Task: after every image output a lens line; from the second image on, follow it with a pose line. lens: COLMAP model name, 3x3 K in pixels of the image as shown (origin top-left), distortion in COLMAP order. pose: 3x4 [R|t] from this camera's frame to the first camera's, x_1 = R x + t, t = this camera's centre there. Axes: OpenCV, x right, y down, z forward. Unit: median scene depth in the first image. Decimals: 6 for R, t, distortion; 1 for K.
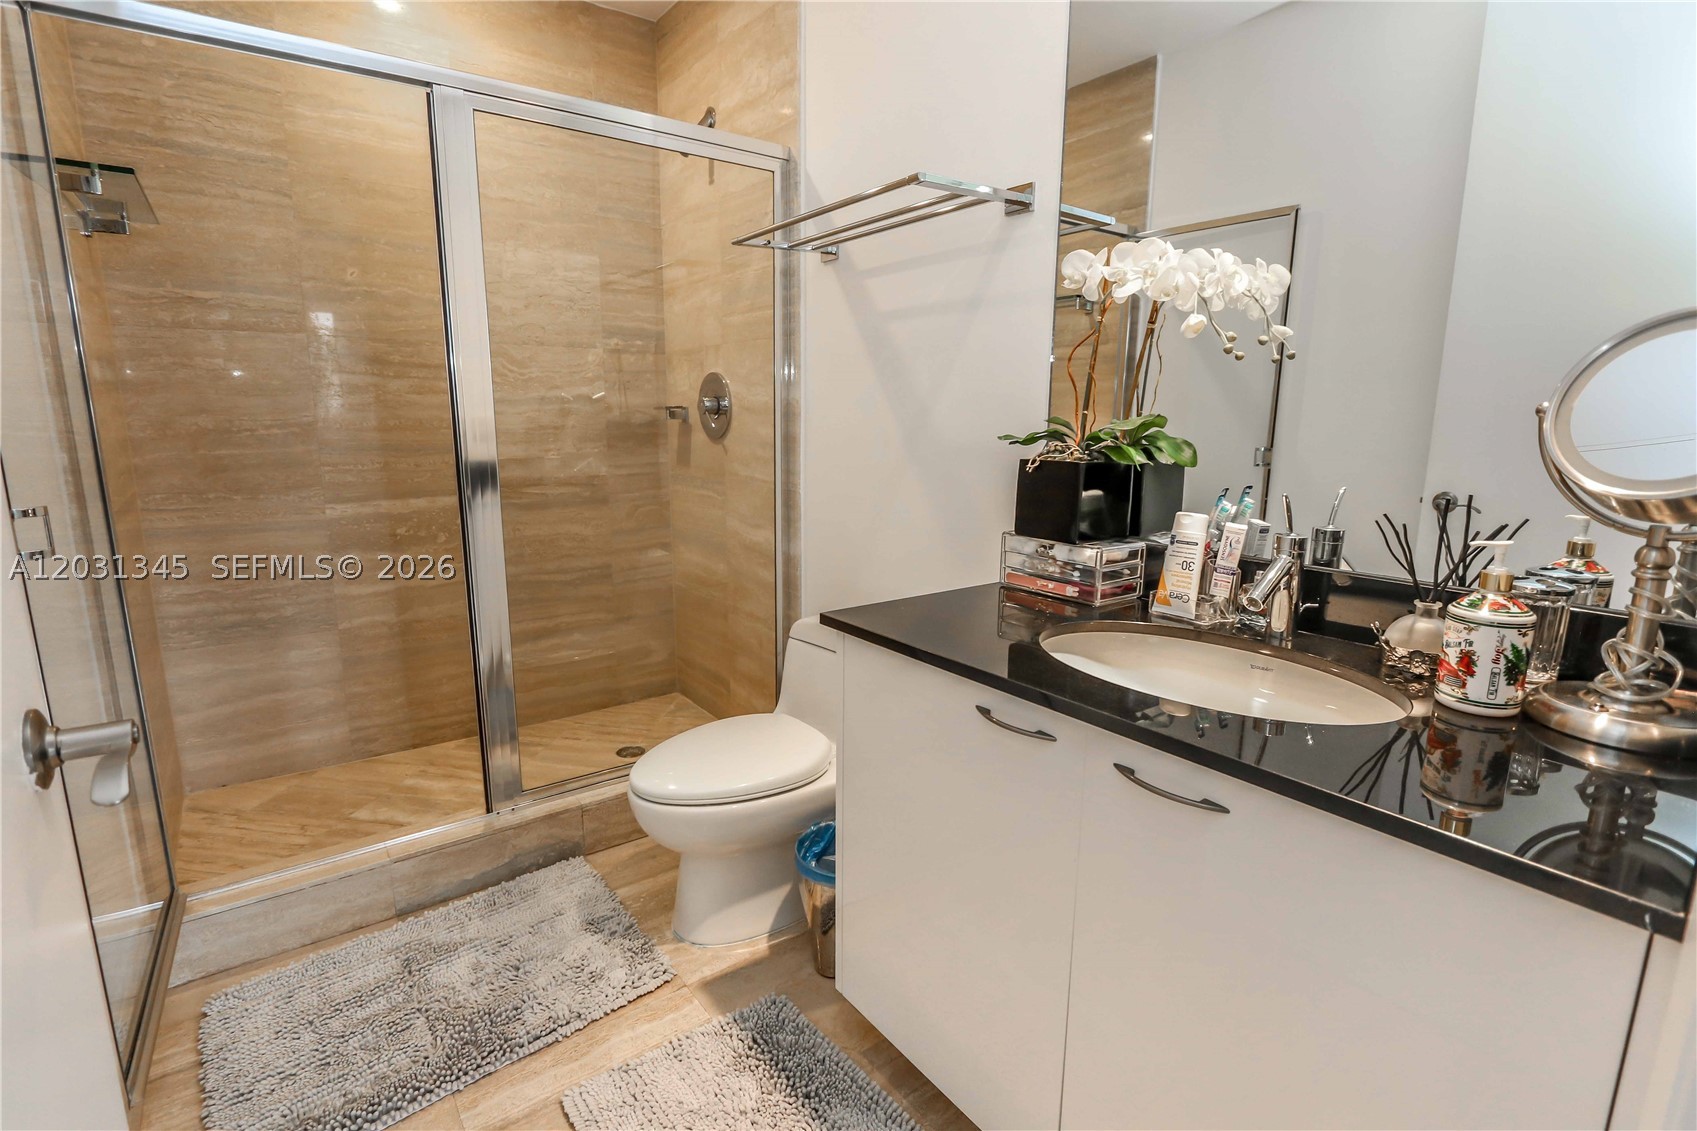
lens RADIAL K [[792.5, 0, 841.8], [0, 792.5, 564.9], [0, 0, 1]] dist [-0.015939, 0.000451]
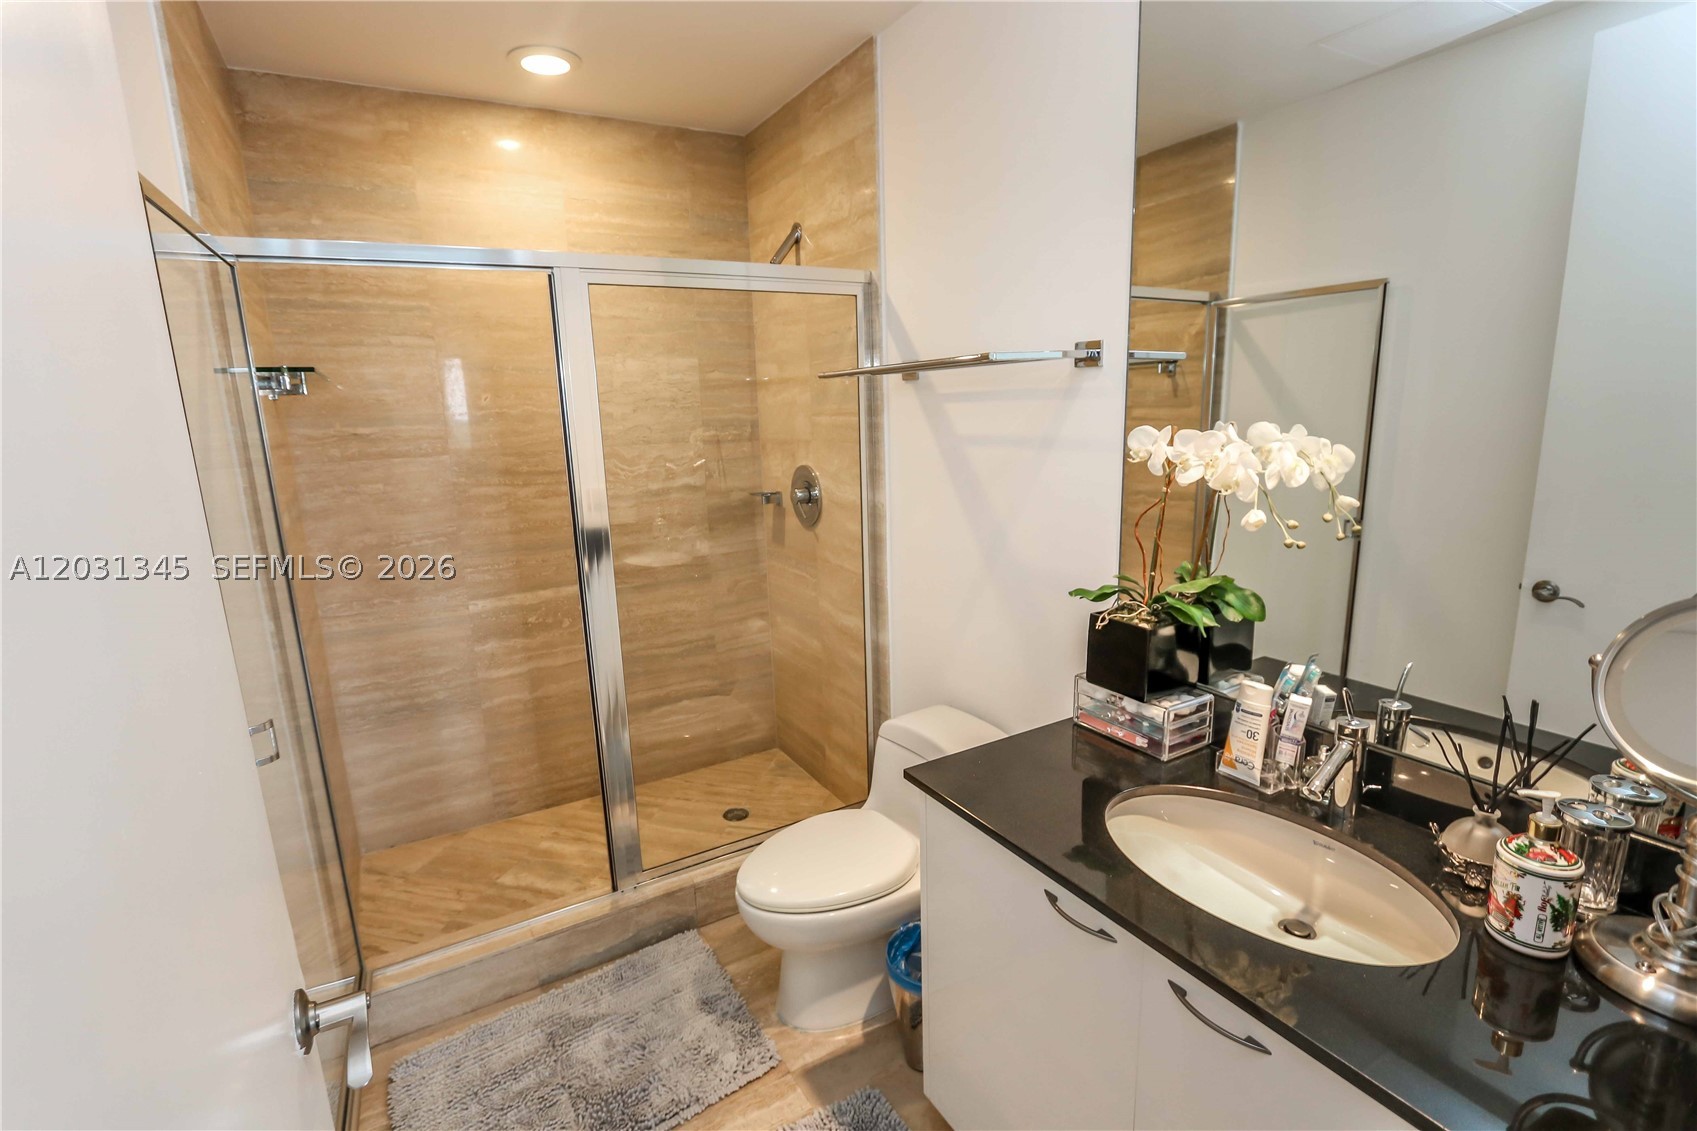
lens RADIAL K [[774.9, 0, 843.0], [0, 774.9, 569.1], [0, 0, 1]] dist [-0.019180, 0.002930]
pose [[0.993089, -0.016147, -0.116250, 0.011757], [0.017800, 0.999755, 0.013188, -0.146482], [0.116008, -0.015166, 0.993132, -0.047234]]
